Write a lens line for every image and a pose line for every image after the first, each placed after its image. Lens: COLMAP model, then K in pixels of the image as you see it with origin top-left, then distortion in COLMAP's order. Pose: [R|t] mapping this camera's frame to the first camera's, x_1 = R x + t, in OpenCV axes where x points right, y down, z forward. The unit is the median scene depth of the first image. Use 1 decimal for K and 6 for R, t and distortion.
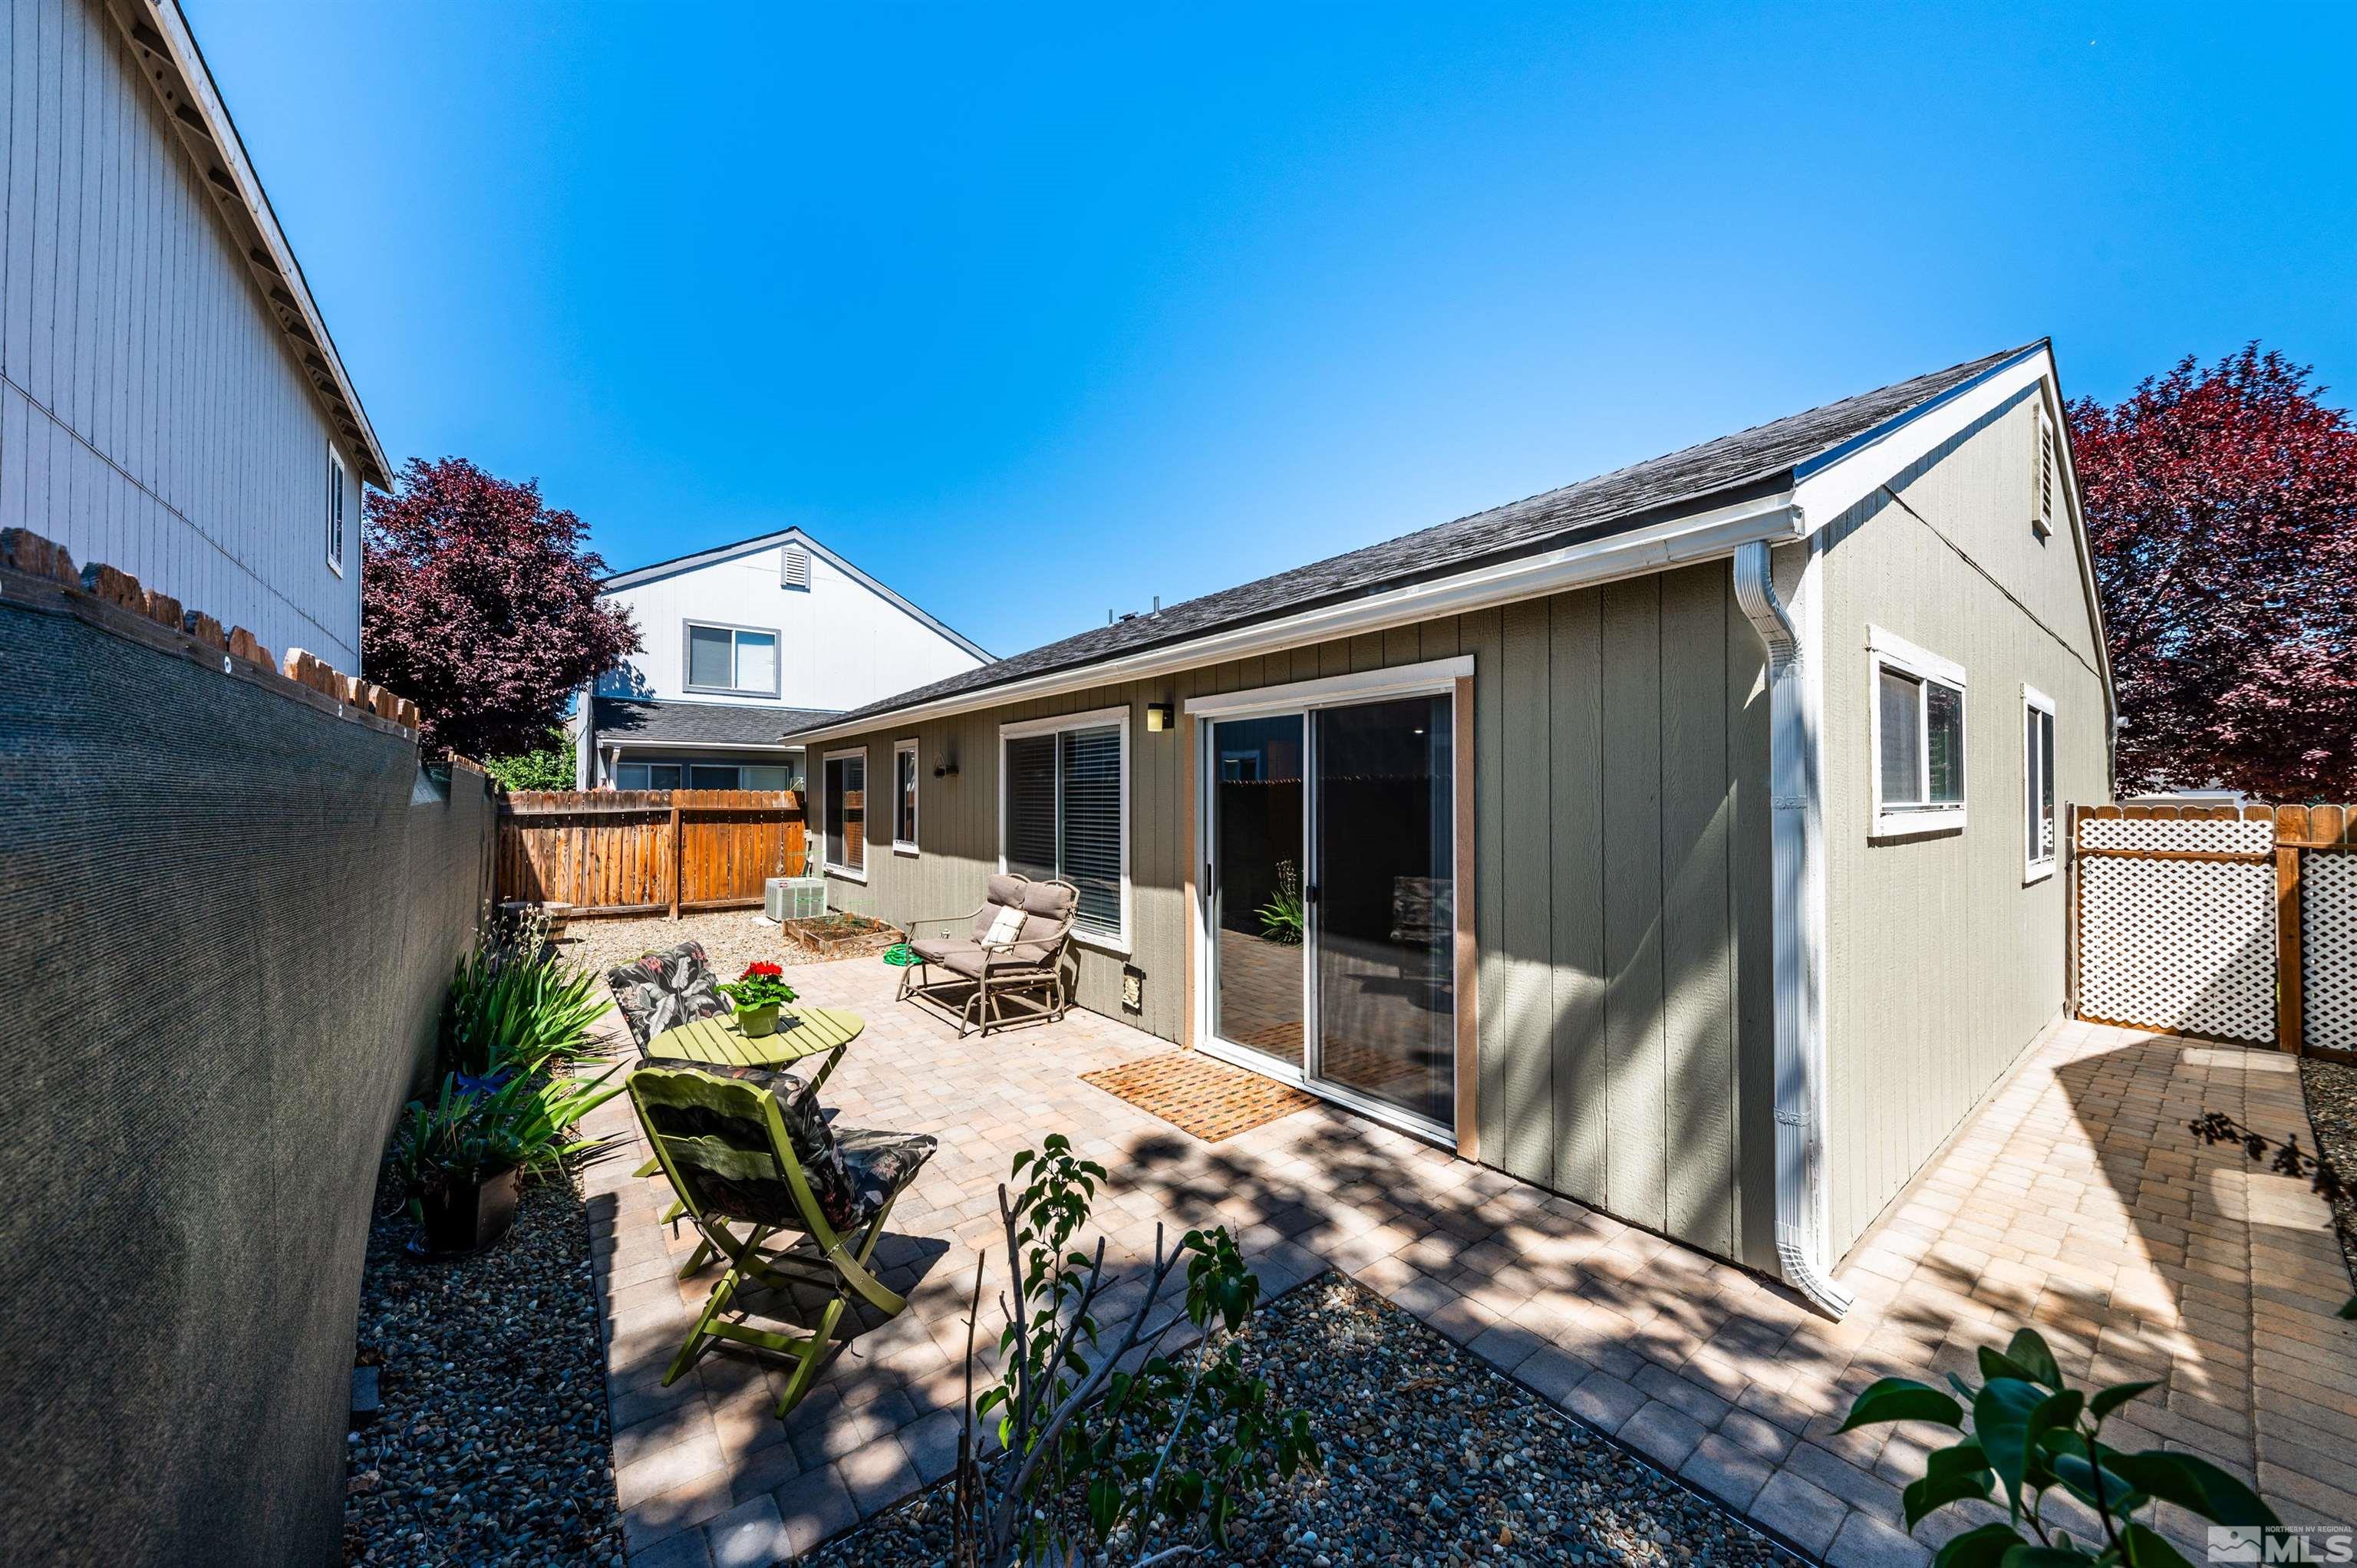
lens RADIAL K [[817.8, 0, 1178.5], [0, 817.8, 784.0], [0, 0, 1]] dist [-0.000460, -0.000099]
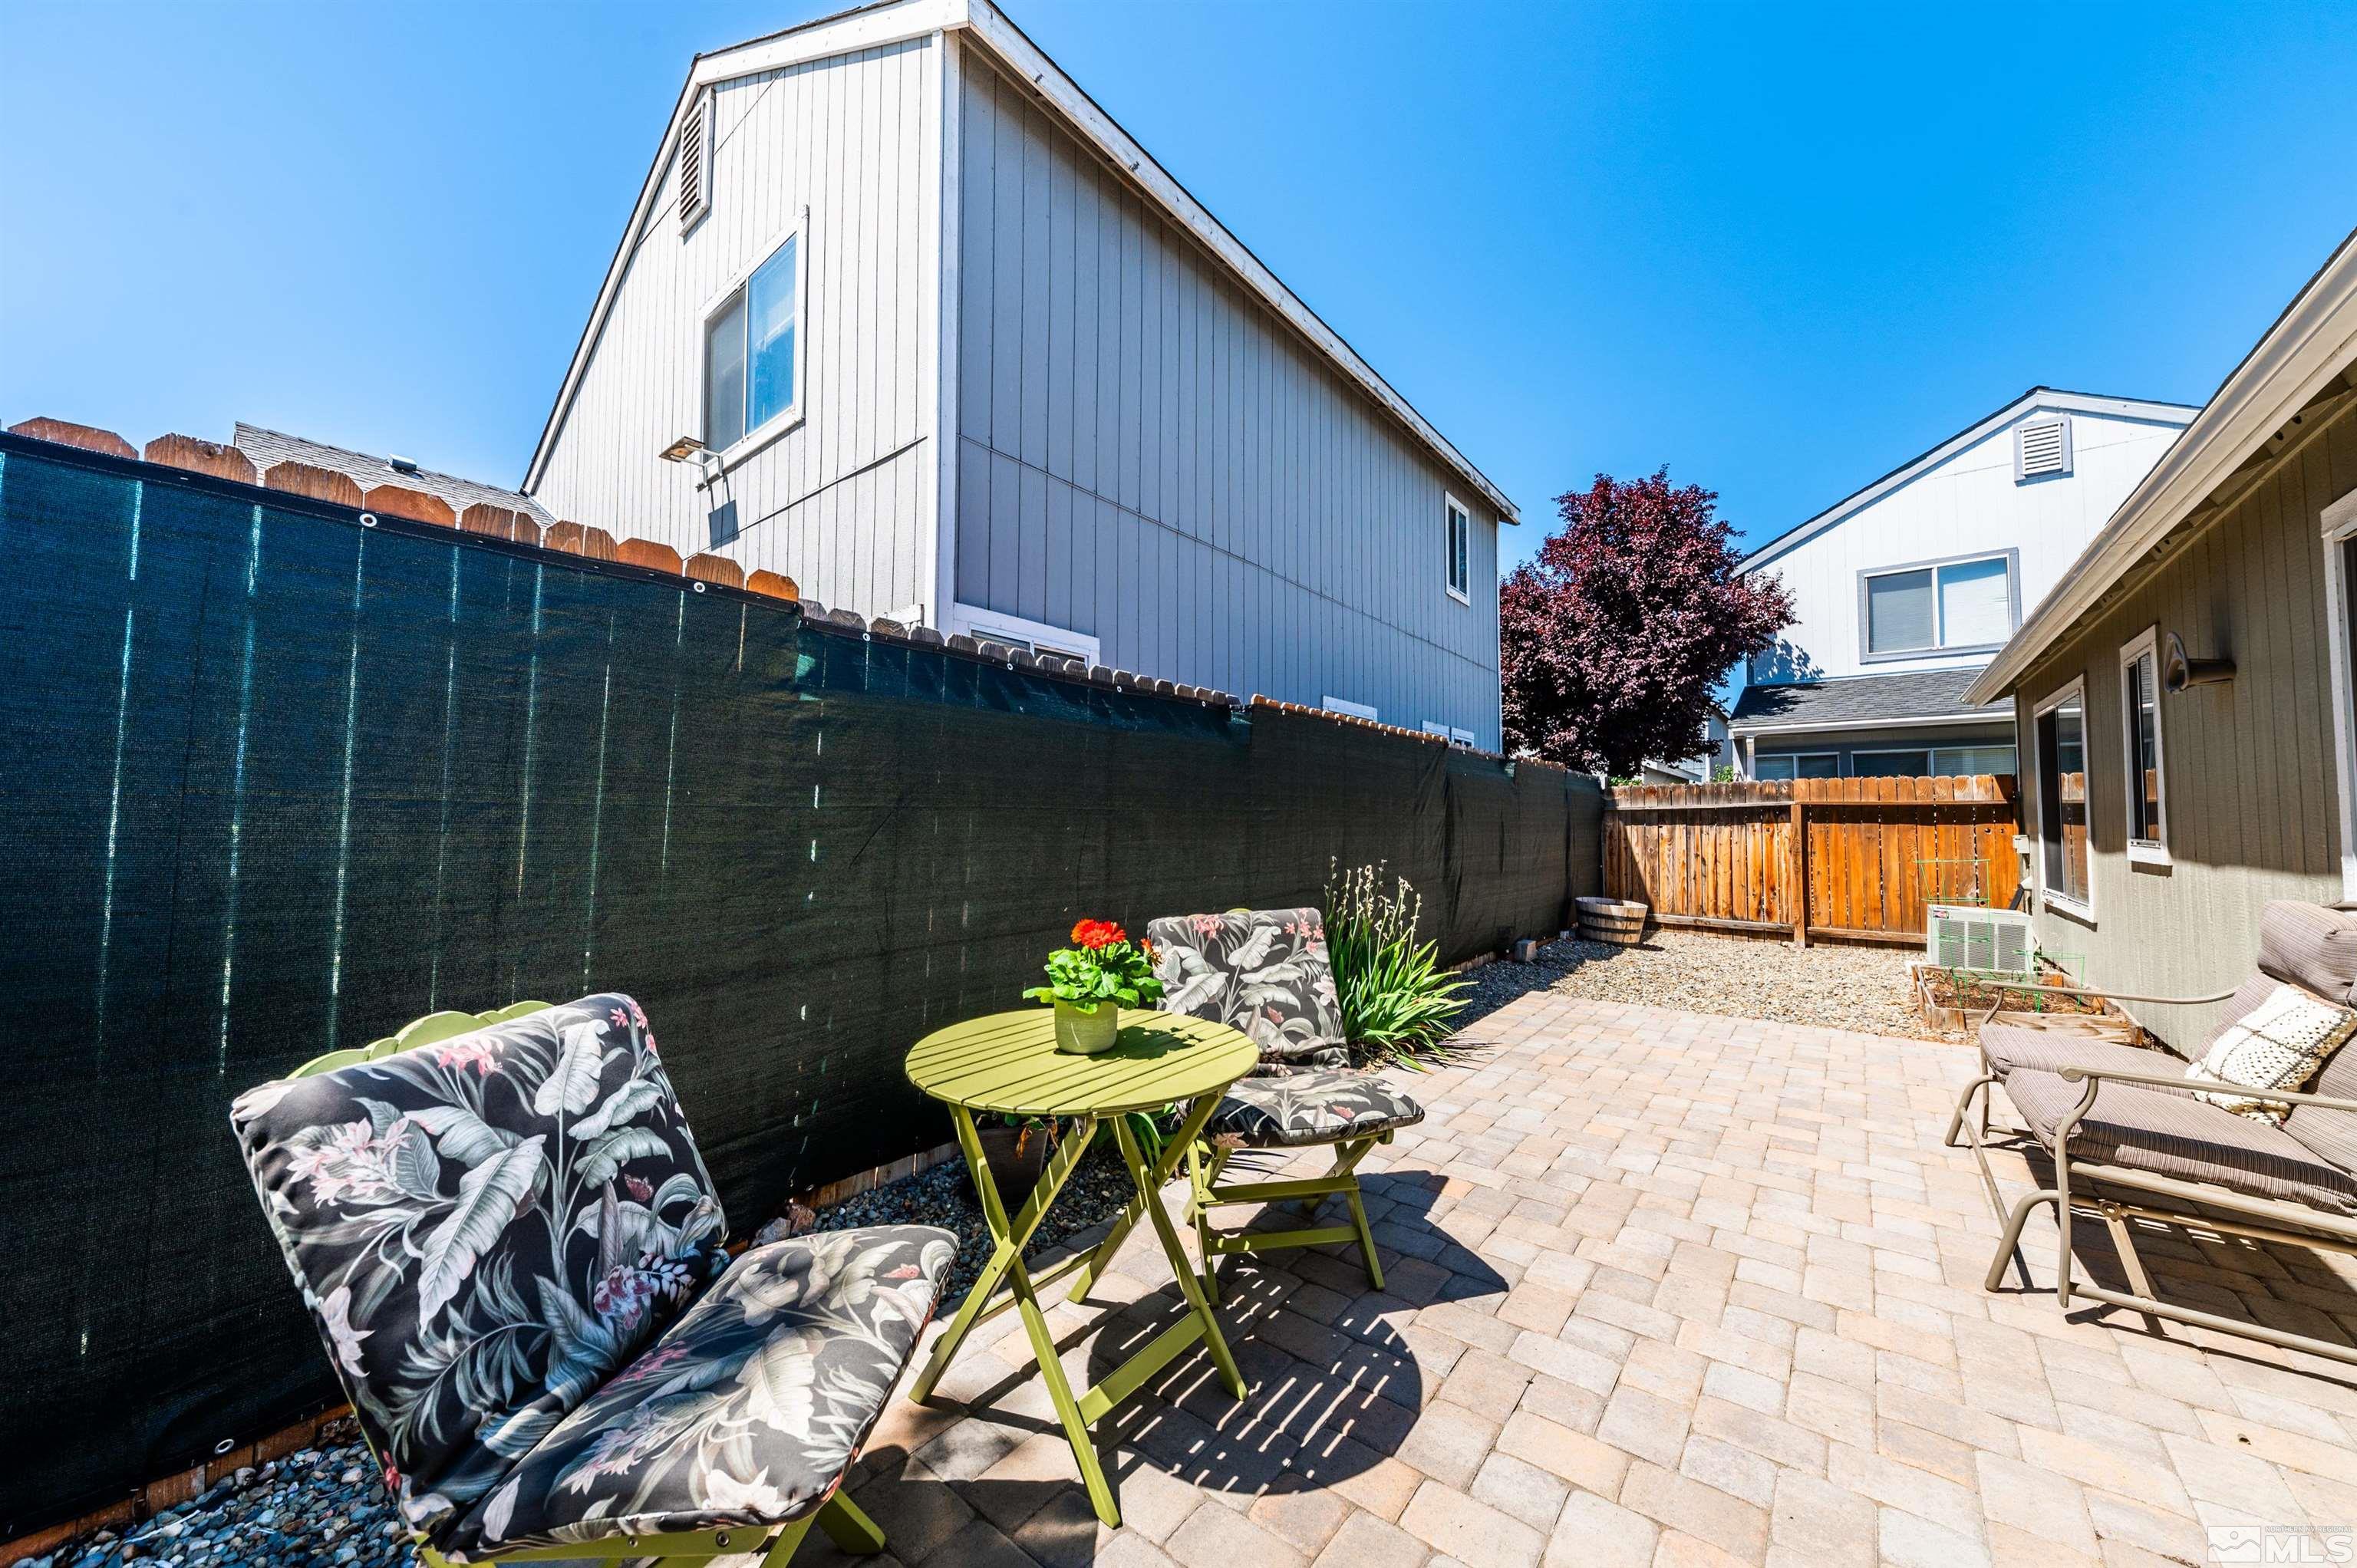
lens RADIAL K [[820.2, 0, 1160.8], [0, 820.2, 789.4], [0, 0, 1]] dist [0.002557, -0.004108]
pose [[0.214633, -0.037773, -0.975964, 0.015977], [0.010846, 0.999282, -0.036290, 0.041592], [0.976635, -0.002796, 0.214888, 0.260753]]
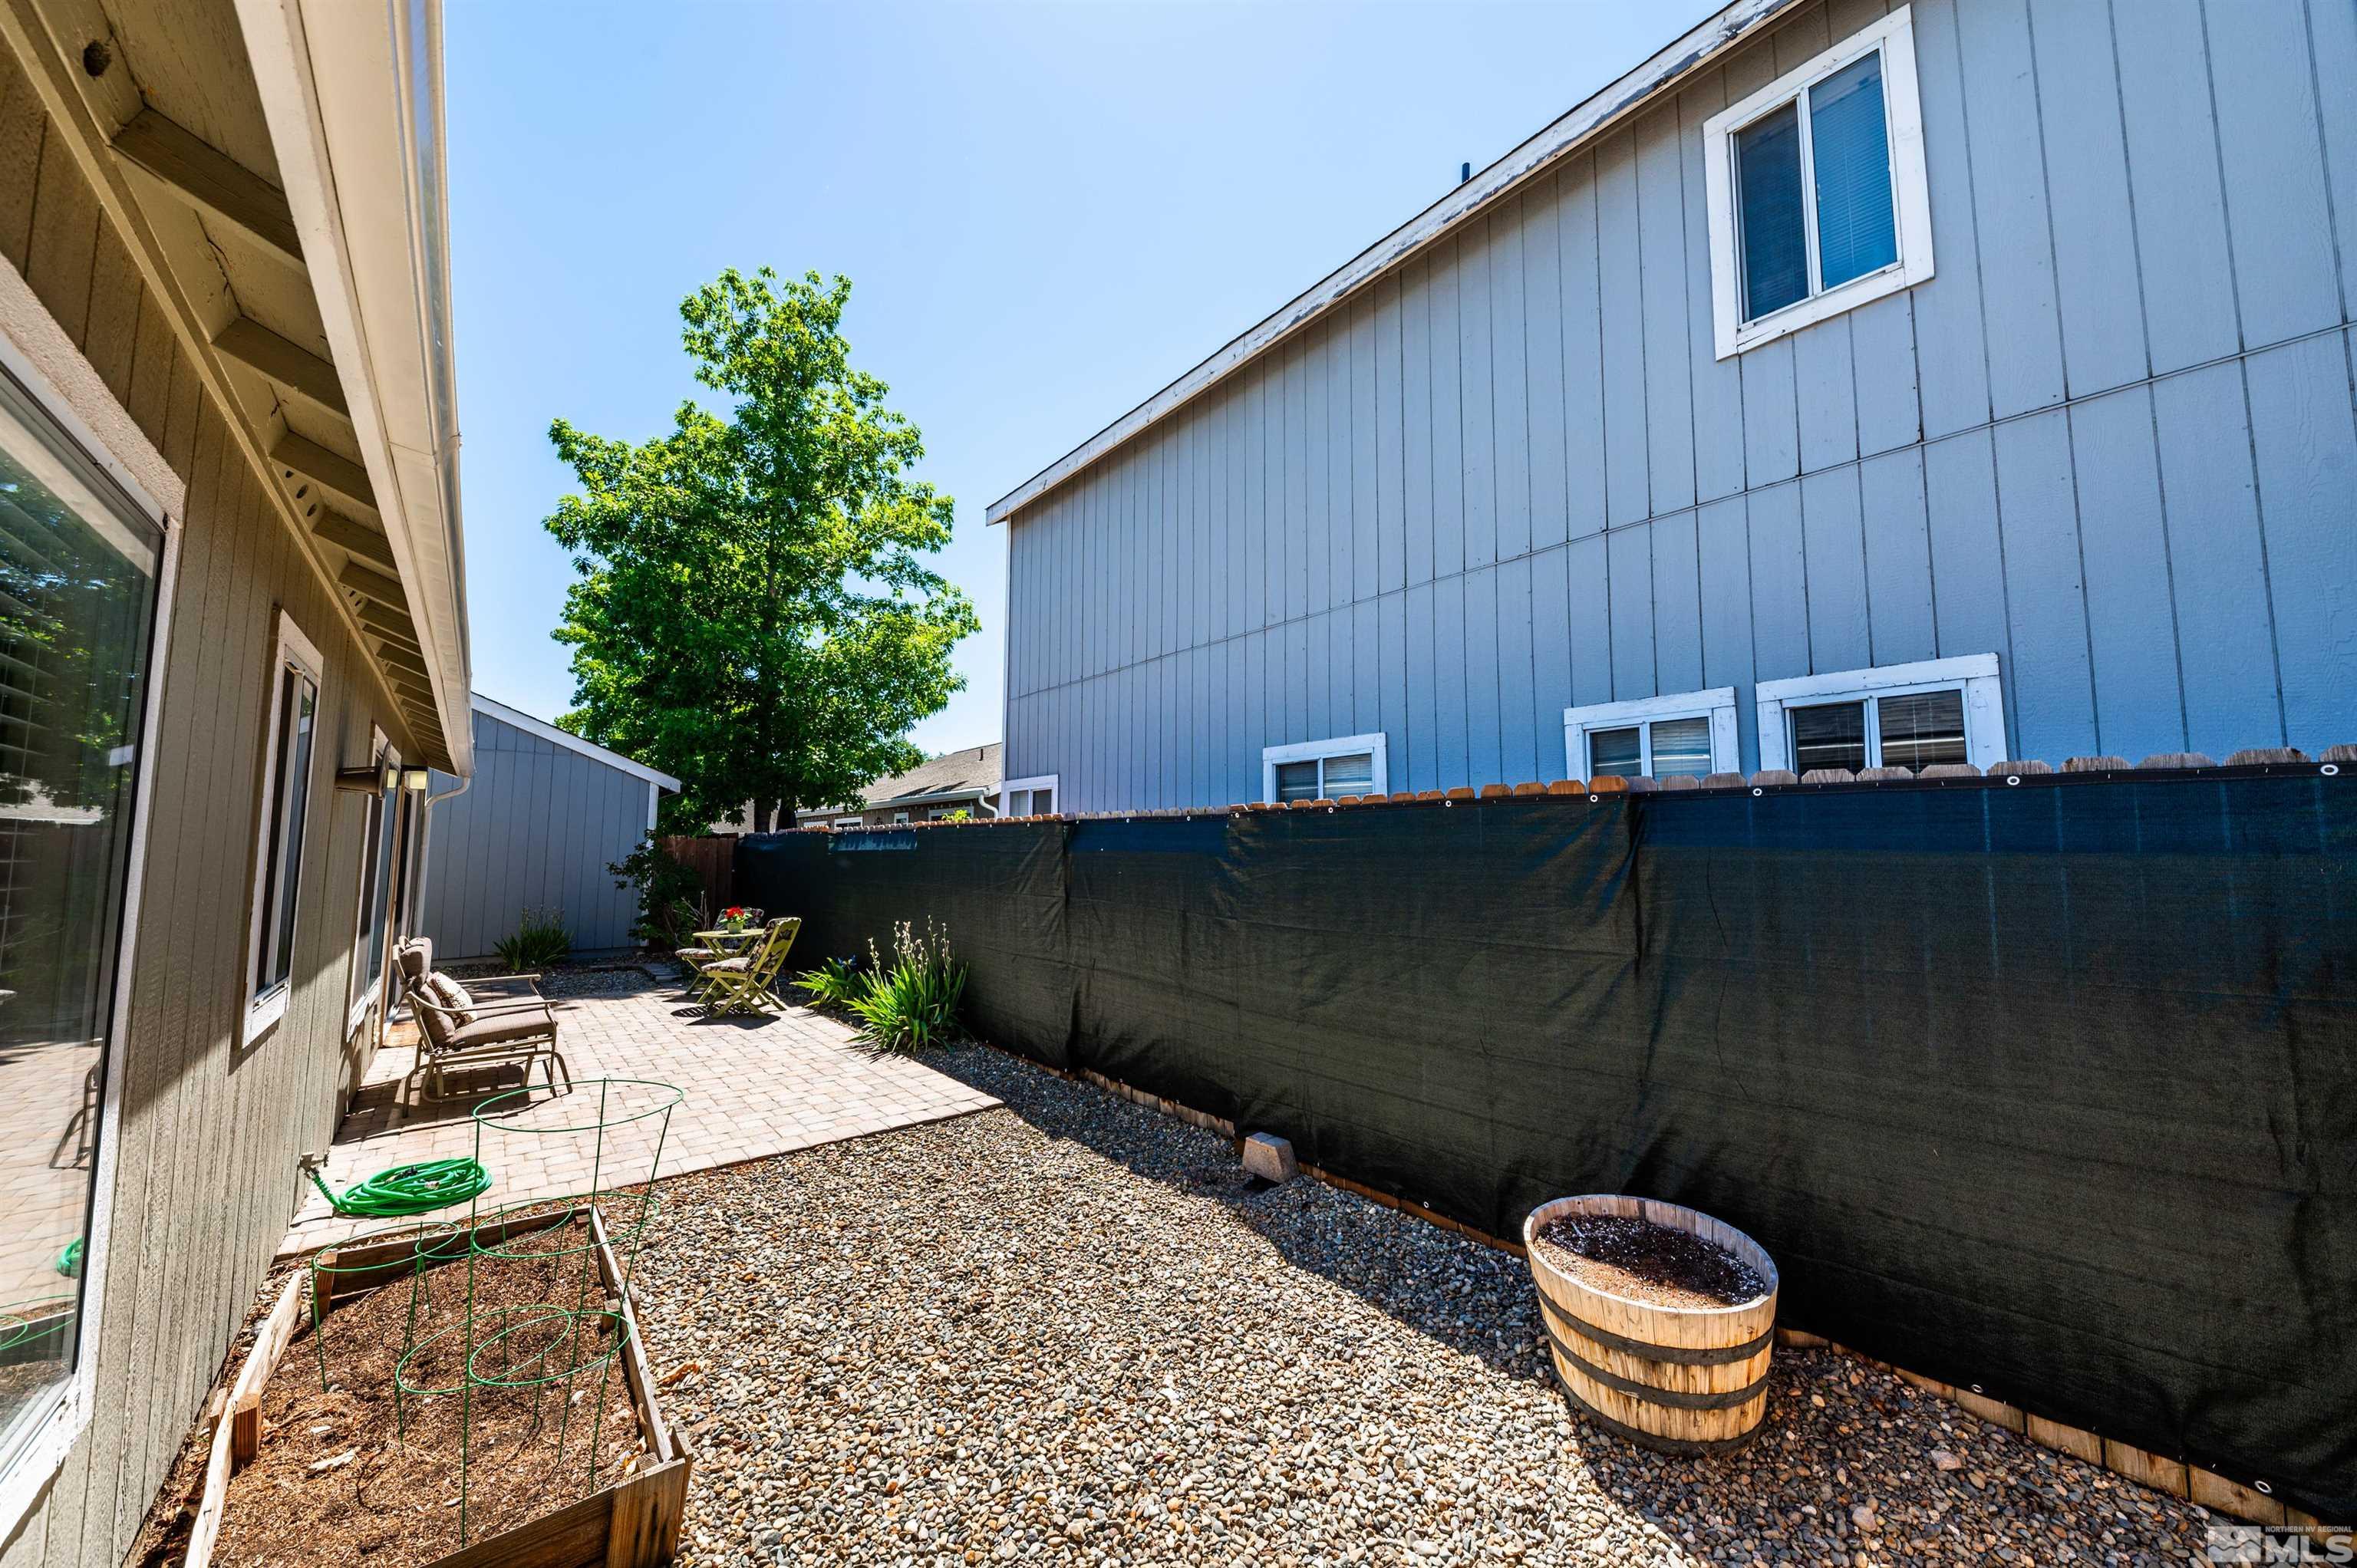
lens RADIAL K [[813.1, 0, 1186.2], [0, 813.1, 785.6], [0, 0, 1]] dist [0.003543, -0.000354]
pose [[-0.998147, -0.013194, -0.059405, -0.523596], [-0.007173, 0.994916, -0.100453, 0.021782], [0.060428, -0.099841, -0.993167, 1.079460]]
